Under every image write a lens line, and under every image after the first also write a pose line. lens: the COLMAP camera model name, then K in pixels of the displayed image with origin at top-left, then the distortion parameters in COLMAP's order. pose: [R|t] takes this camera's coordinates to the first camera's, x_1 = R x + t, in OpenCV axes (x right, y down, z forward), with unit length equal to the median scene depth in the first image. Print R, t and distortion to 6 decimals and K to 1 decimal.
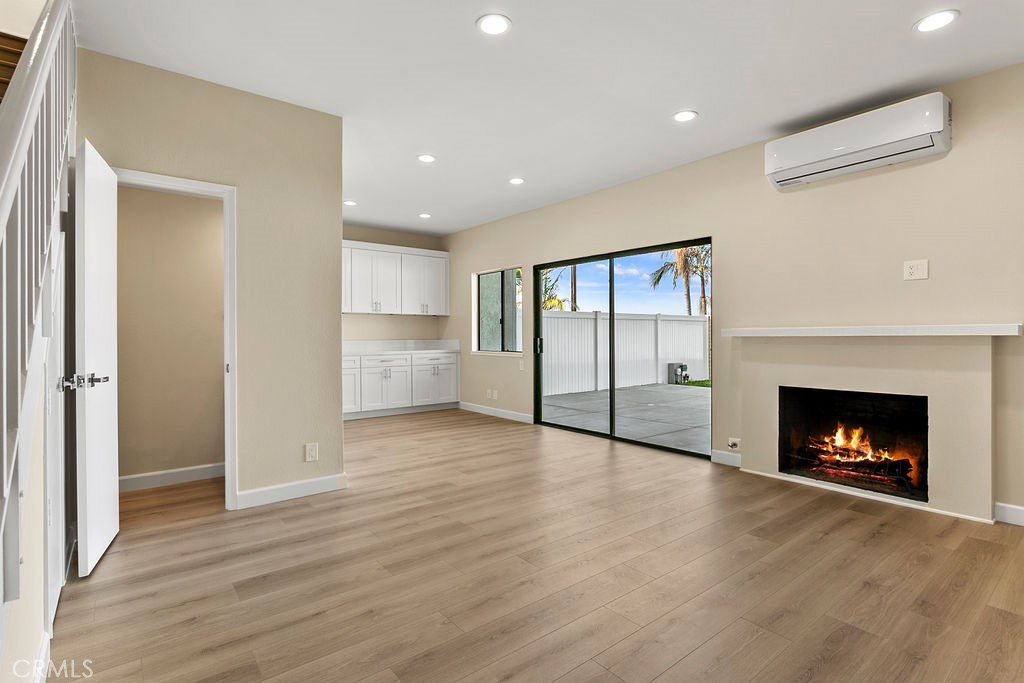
lens RADIAL K [[502.6, 0, 503.4], [0, 502.6, 334.8], [0, 0, 1]] dist [-0.009703, -0.000315]
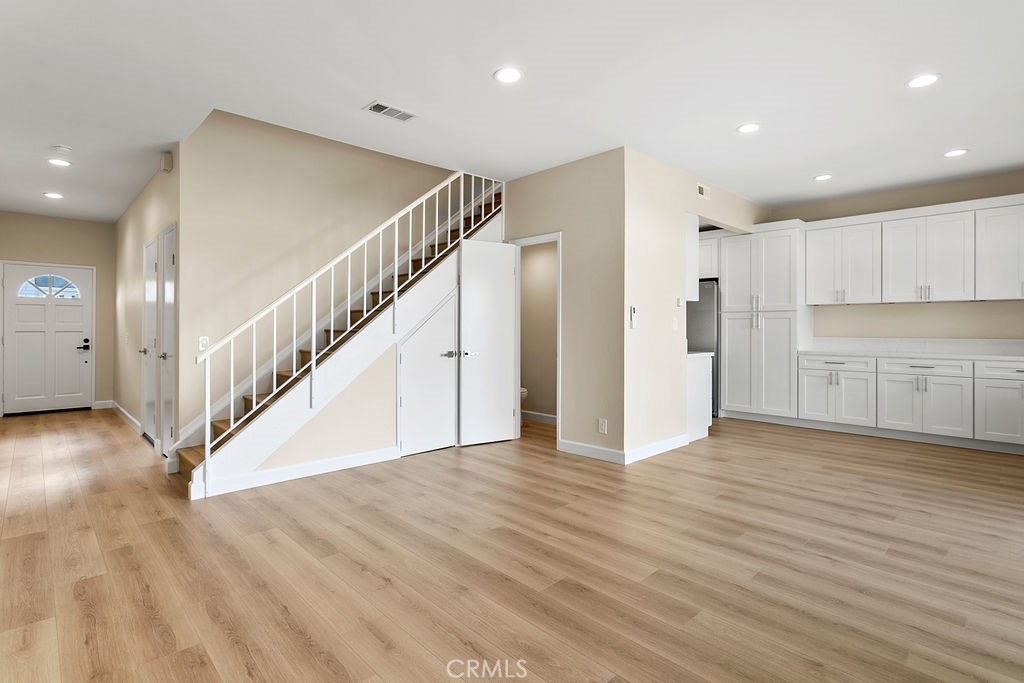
lens RADIAL K [[502.6, 0, 503.4], [0, 502.6, 334.8], [0, 0, 1]] dist [-0.009703, -0.000315]
pose [[0.088706, 0.018710, -0.995882, 0.422326], [0.000761, 0.999822, 0.018852, -0.008482], [0.996058, -0.002430, 0.088675, 0.323789]]
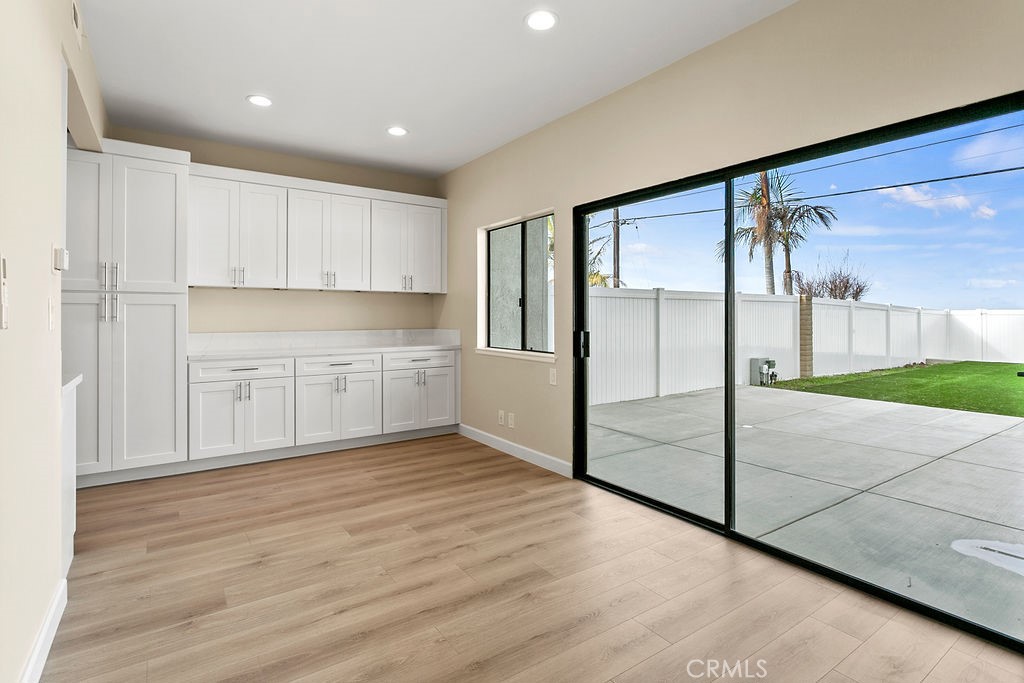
lens RADIAL K [[503.6, 0, 508.3], [0, 503.6, 312.8], [0, 0, 1]] dist [-0.008196, -0.000003]
pose [[0.998026, 0.004235, -0.062661, 0.018902], [-0.004471, 0.999983, -0.003614, -0.011607], [0.062645, 0.003887, 0.998028, 0.367825]]
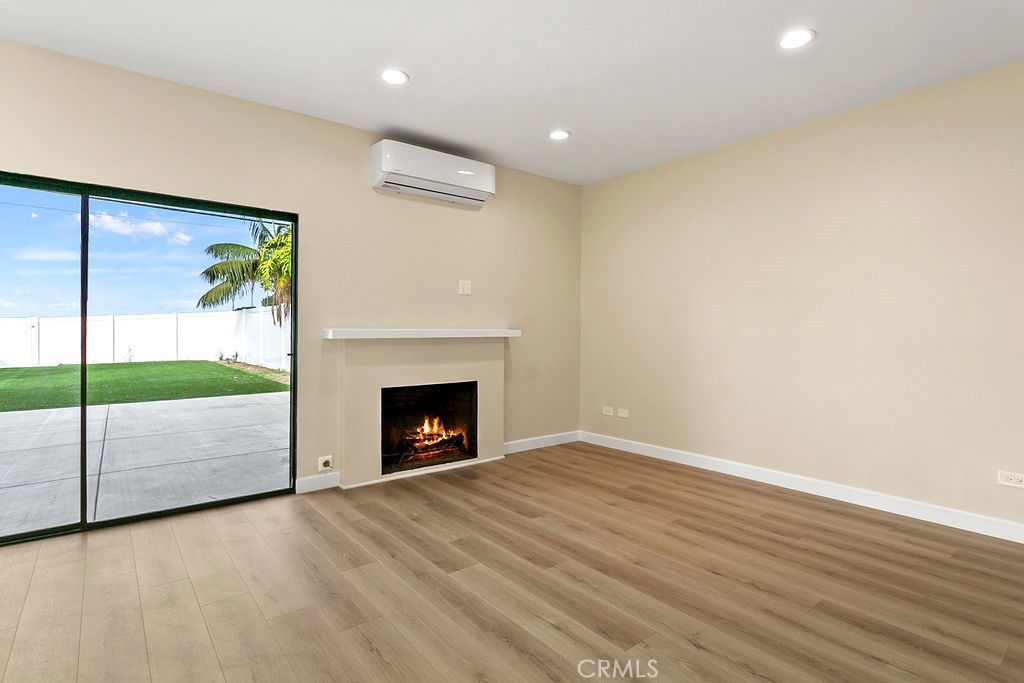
lens RADIAL K [[502.6, 0, 503.4], [0, 502.6, 334.8], [0, 0, 1]] dist [-0.009703, -0.000315]
pose [[-0.006032, -0.009782, 0.999934, -0.245847], [-0.005484, 0.999937, 0.009749, -0.008038], [-0.999967, -0.005425, -0.006085, 0.425262]]
